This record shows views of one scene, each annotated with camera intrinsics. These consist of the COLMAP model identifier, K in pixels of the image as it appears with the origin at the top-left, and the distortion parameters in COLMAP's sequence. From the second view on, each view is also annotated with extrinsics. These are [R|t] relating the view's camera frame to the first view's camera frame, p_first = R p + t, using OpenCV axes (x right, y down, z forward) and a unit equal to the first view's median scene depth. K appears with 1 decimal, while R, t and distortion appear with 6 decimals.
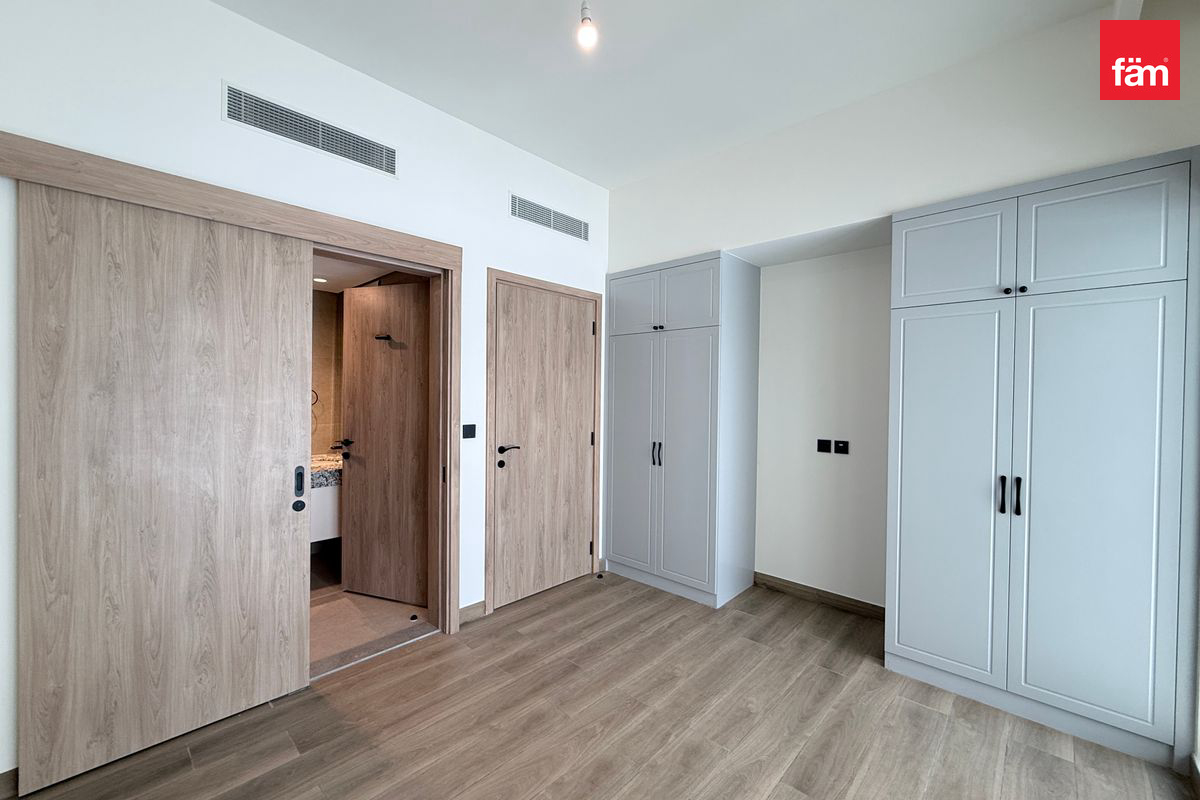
lens RADIAL K [[479.3, 0, 609.9], [0, 479.3, 399.7], [0, 0, 1]] dist [0.000863, -0.000238]
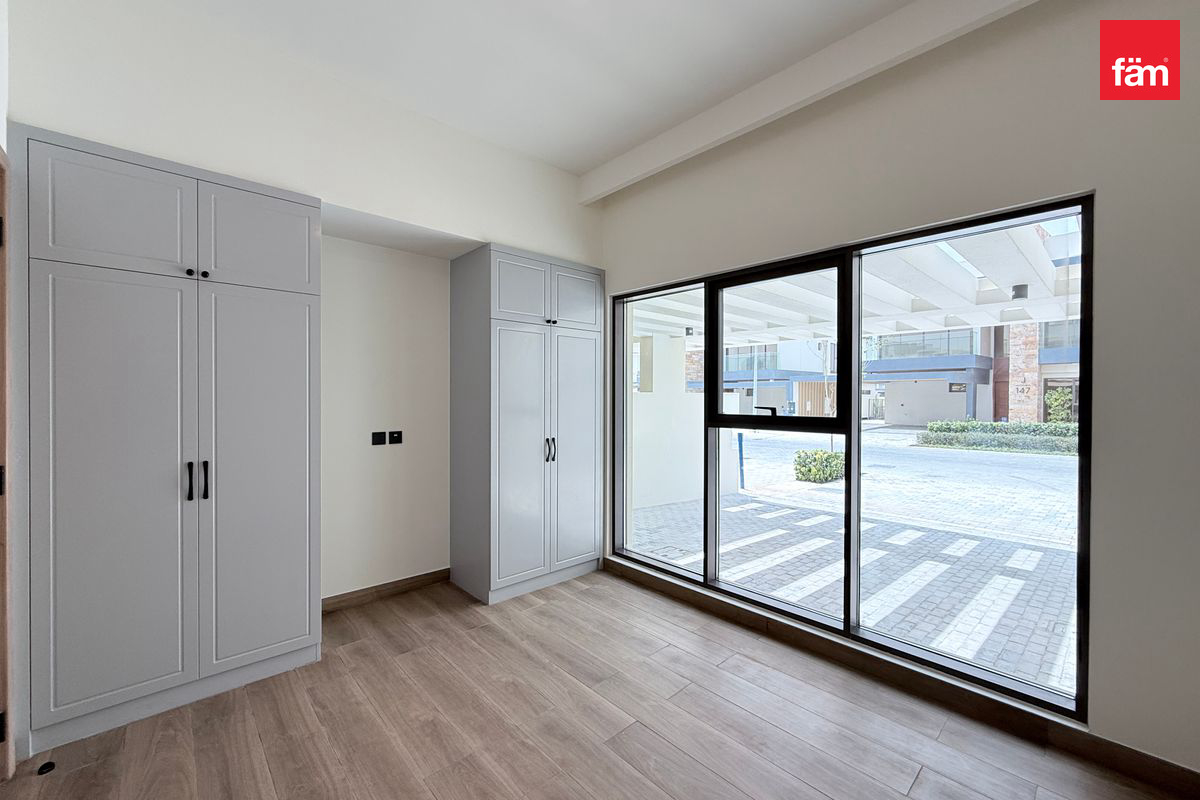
lens RADIAL K [[479.3, 0, 599.4], [0, 479.3, 402.7], [0, 0, 1]] dist [0.000863, -0.000238]
pose [[0.077439, -0.033391, 0.996438, -0.561119], [-0.006187, 0.999404, 0.033971, -0.013822], [-0.996978, -0.008796, 0.077186, 0.542378]]
